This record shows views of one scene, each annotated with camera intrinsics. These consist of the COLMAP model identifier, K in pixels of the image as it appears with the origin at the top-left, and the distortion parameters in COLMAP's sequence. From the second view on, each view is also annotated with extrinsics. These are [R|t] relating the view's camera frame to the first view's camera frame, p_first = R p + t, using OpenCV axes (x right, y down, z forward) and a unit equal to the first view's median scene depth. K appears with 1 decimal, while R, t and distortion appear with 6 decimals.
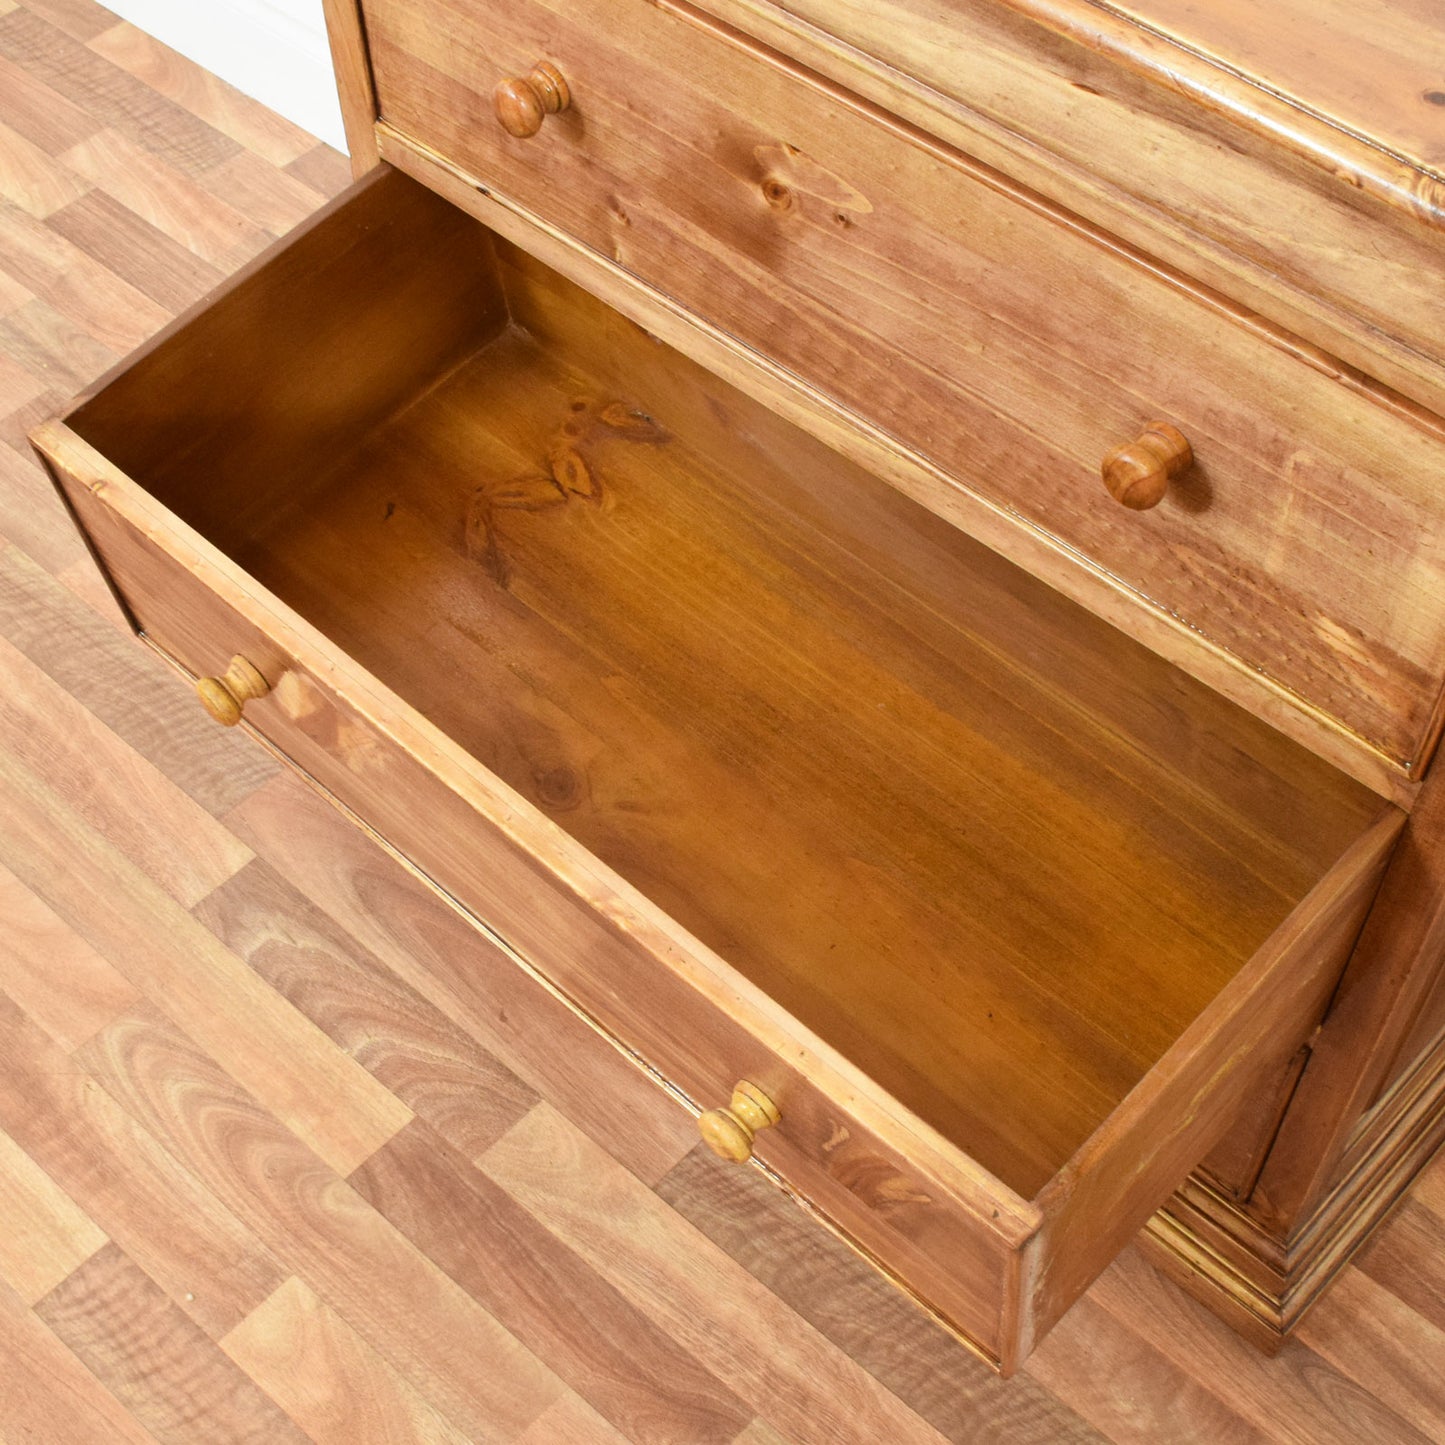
lens RADIAL K [[2146.5, 0, 742.8], [0, 2146.5, 866.3], [0, 0, 1]] dist [-0.093863, 0.000000]
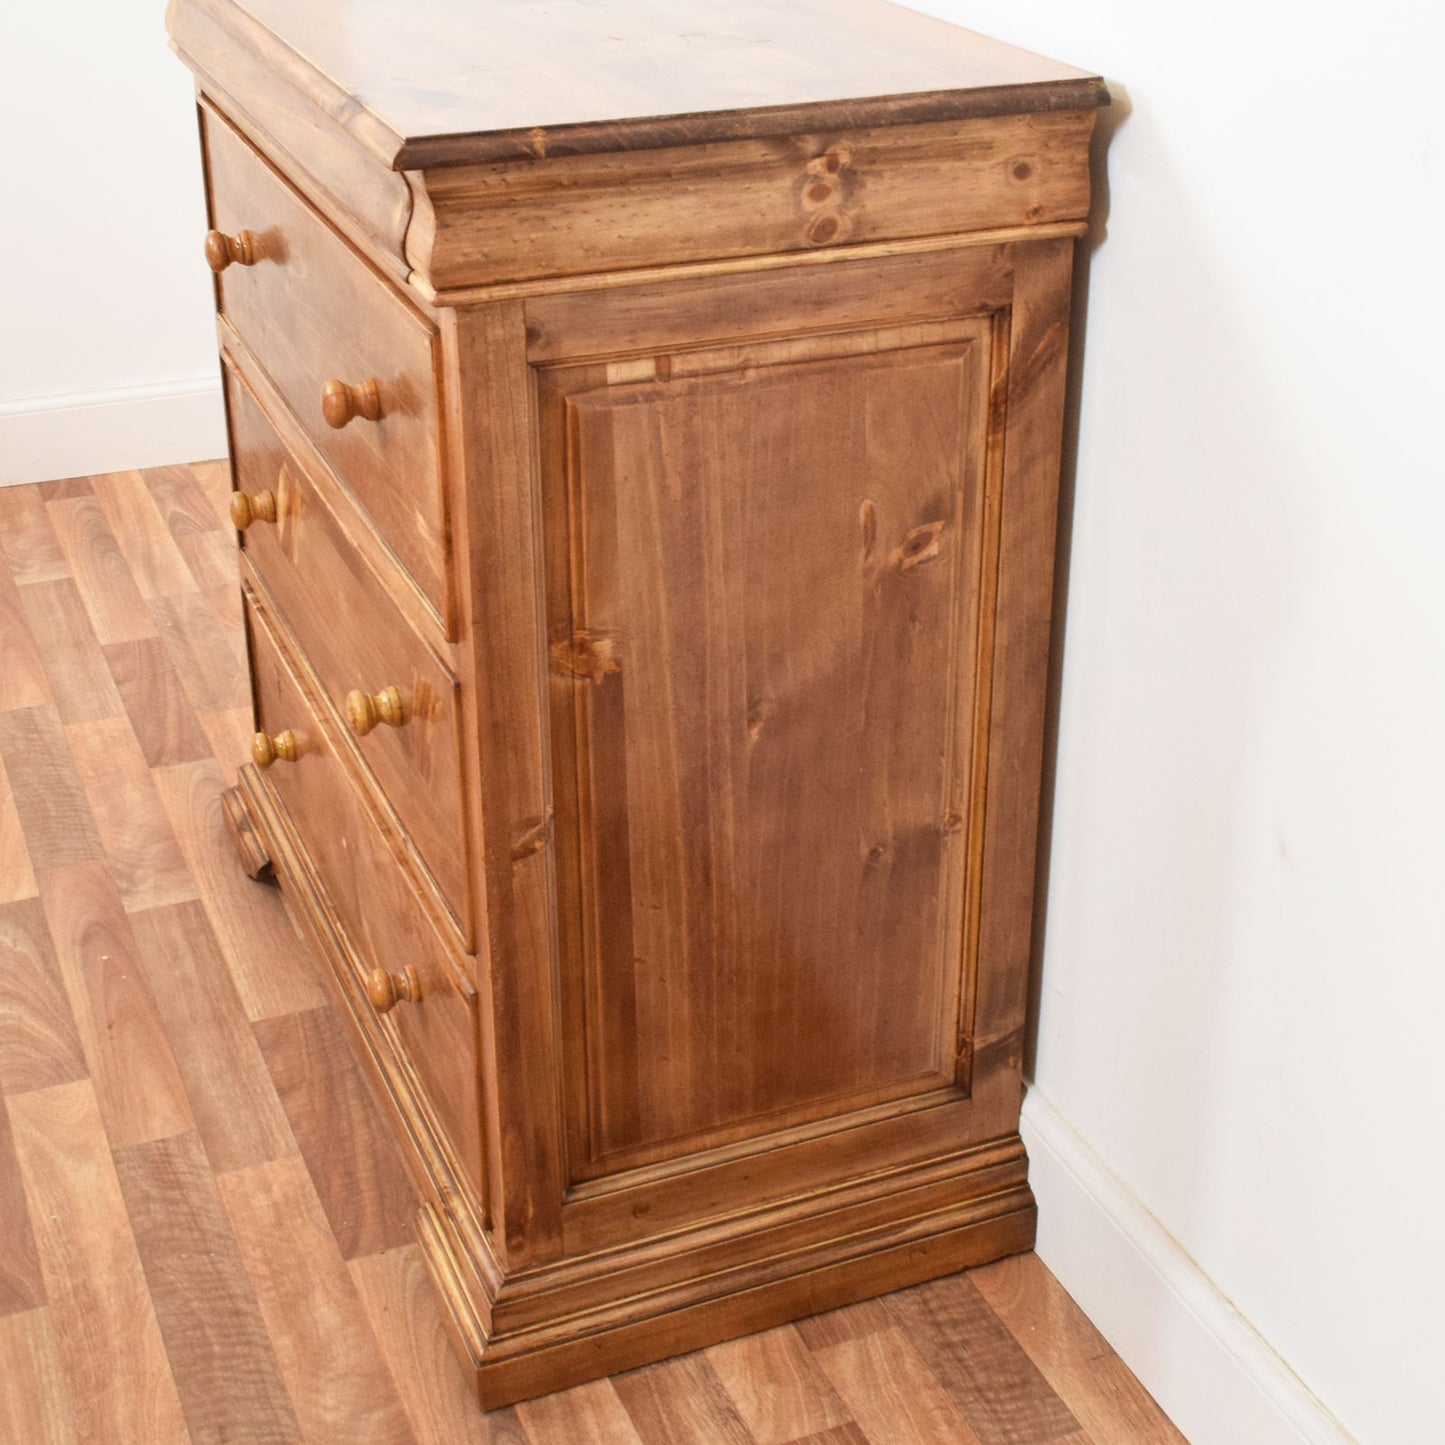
lens RADIAL K [[2249.6, 0, 777.4], [0, 2249.6, 618.0], [0, 0, 1]] dist [-0.022293, 0.000000]
pose [[0.915815, 0.179466, -0.359270, 0.687326], [-0.339479, 0.823903, -0.453803, 0.350681], [0.214562, 0.537564, 0.815468, -0.061371]]
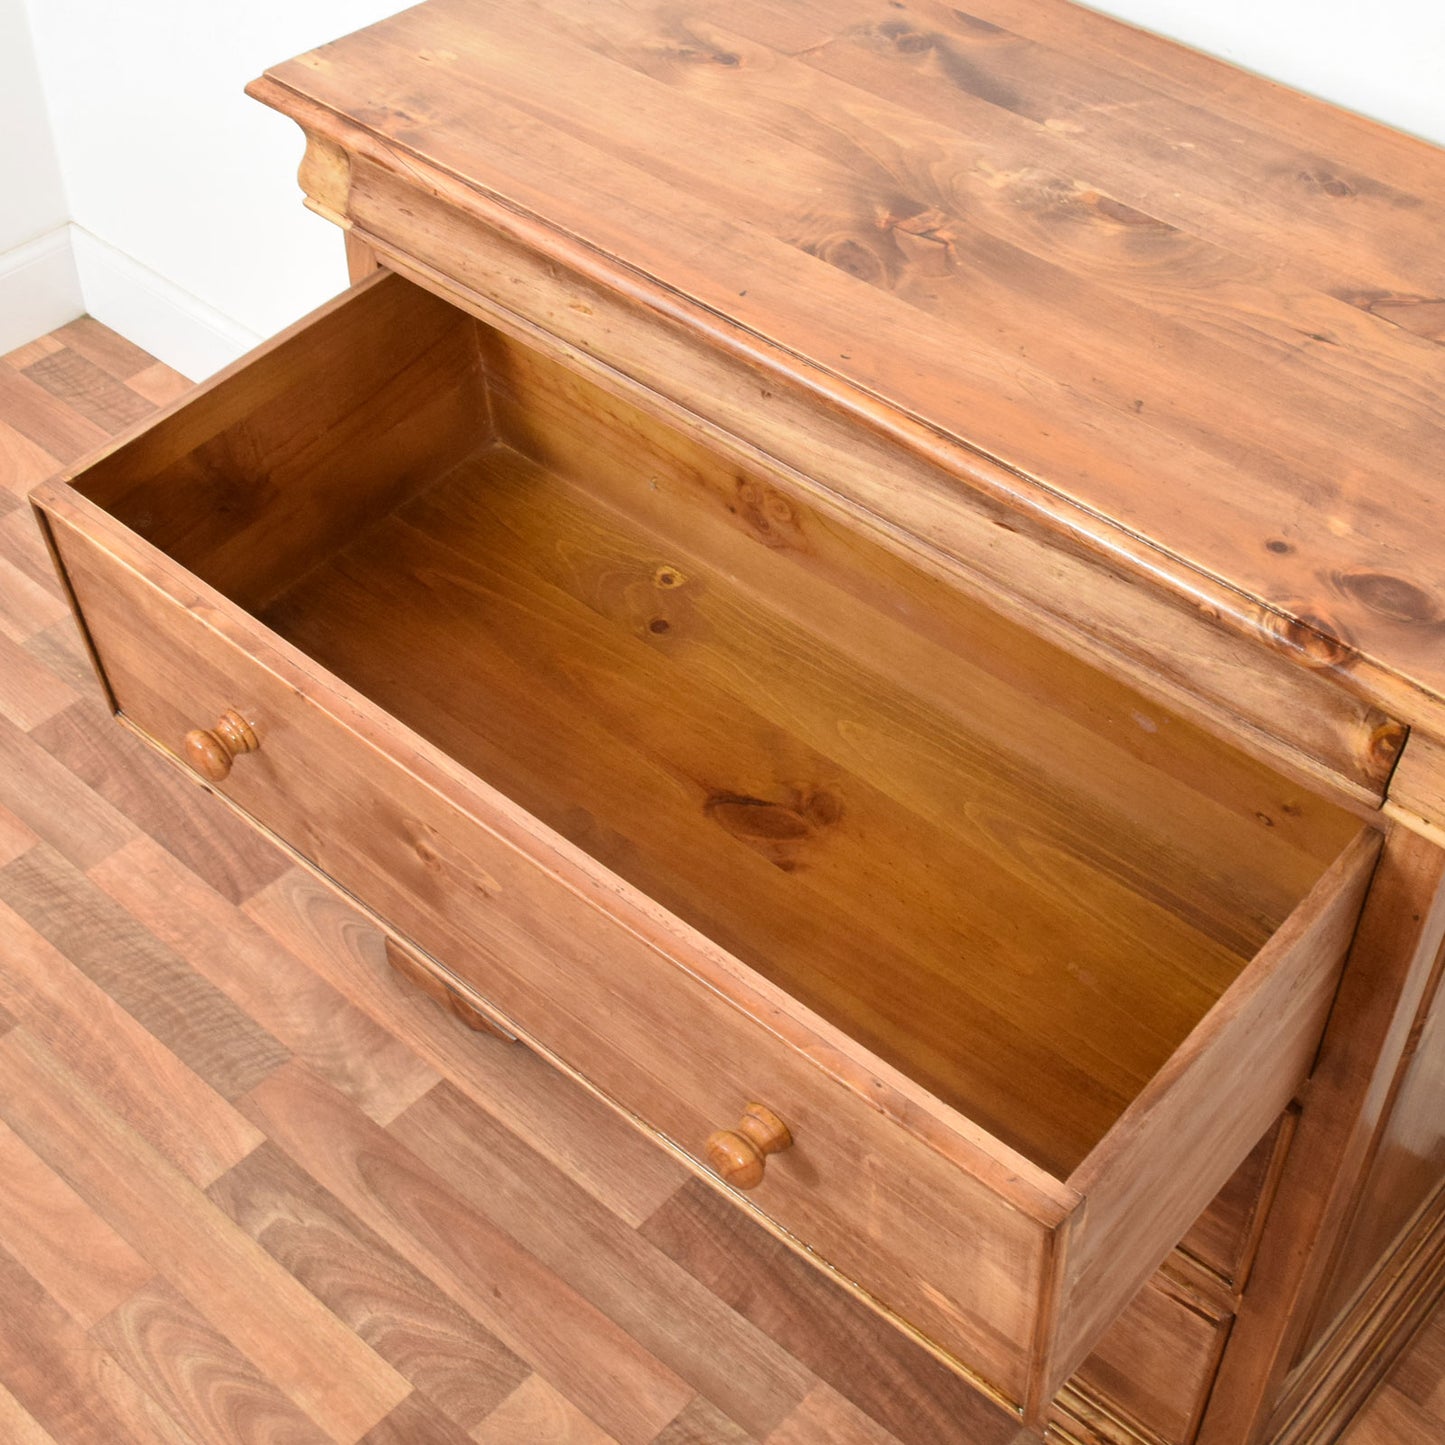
lens RADIAL K [[2130.7, 0, 807.8], [0, 2130.7, 597.6], [0, 0, 1]] dist [-0.089727, 0.000000]
pose [[0.998758, 0.000130, 0.049828, -0.009749], [0.011650, 0.971671, -0.236049, -0.018509], [-0.048447, 0.236336, 0.970463, -0.122742]]
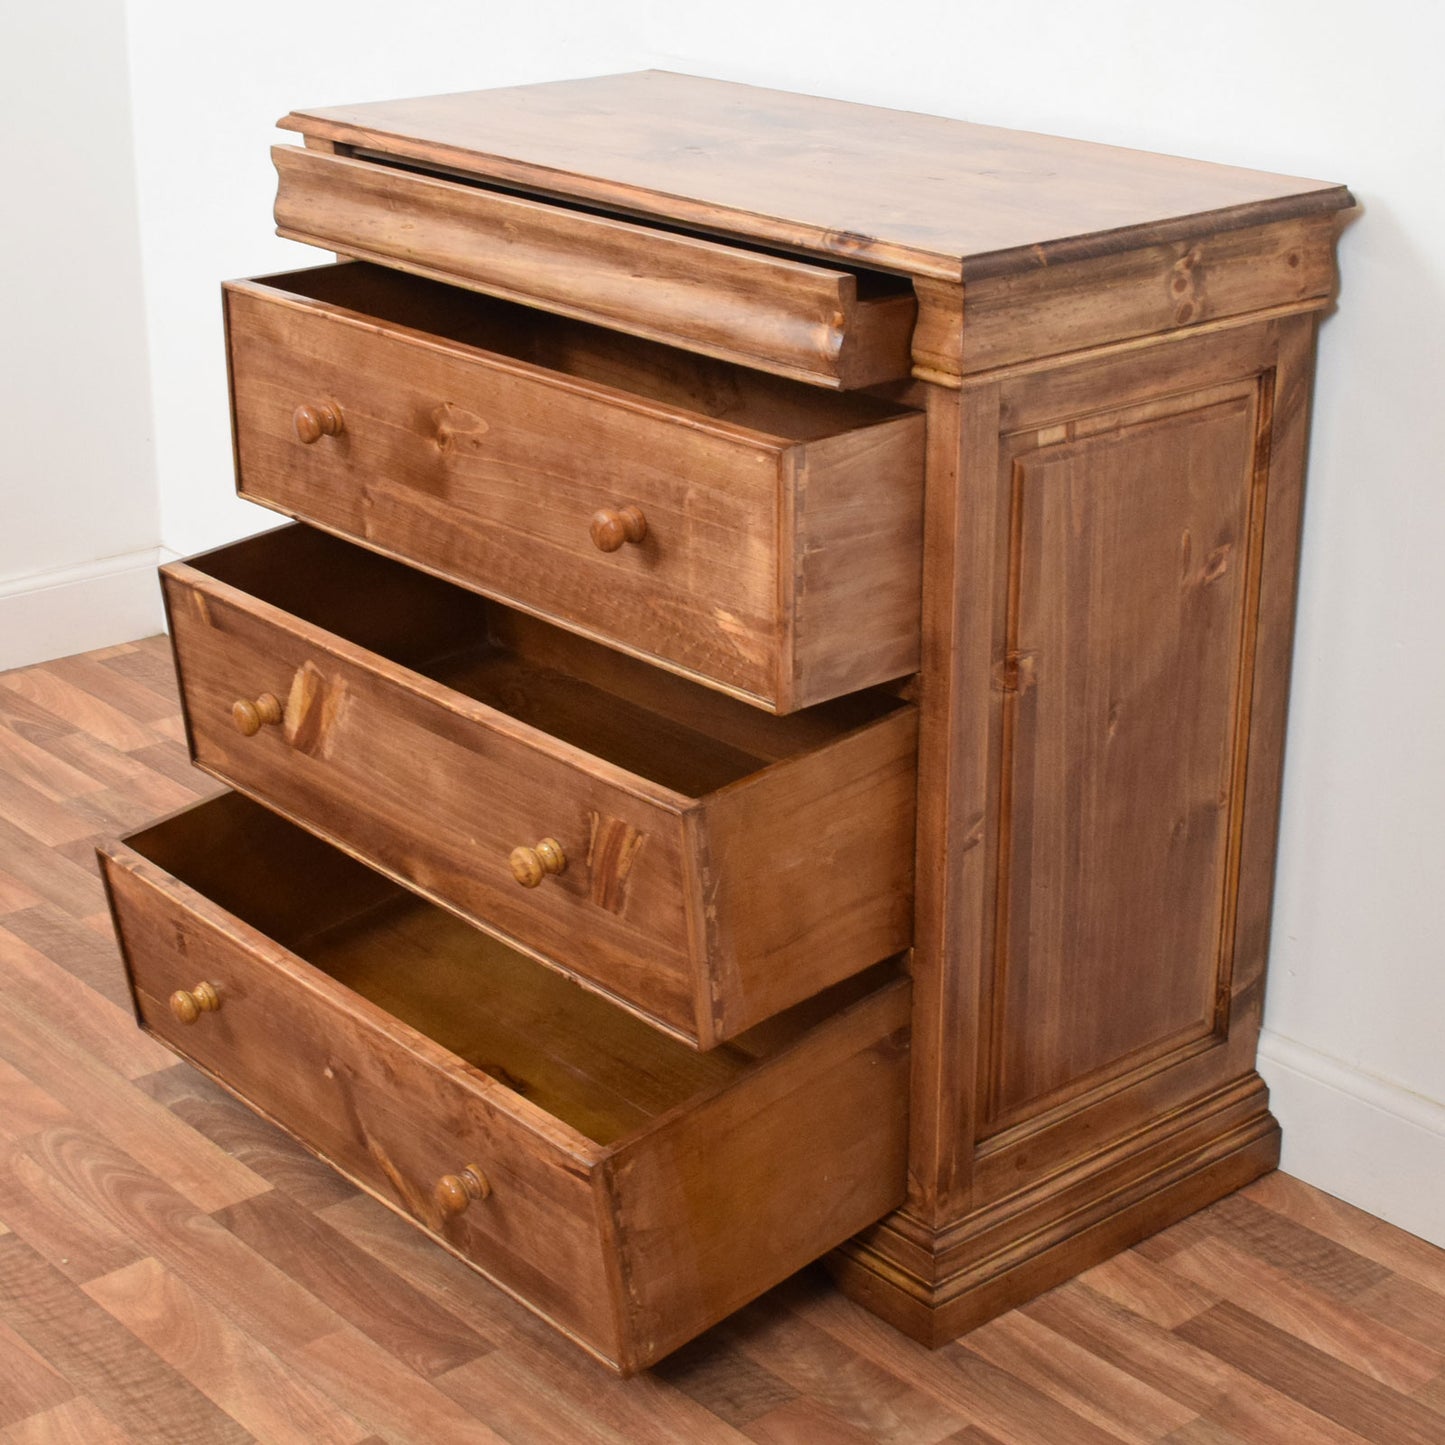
lens RADIAL K [[2712.0, 0, 759.5], [0, 2712.0, 705.9], [0, 0, 1]] dist [-0.062534, 0.000000]
pose [[0.994775, 0.047705, -0.090259, 0.266226], [-0.090691, 0.818911, -0.566710, 0.786807], [0.046879, 0.571934, 0.818959, -0.445692]]
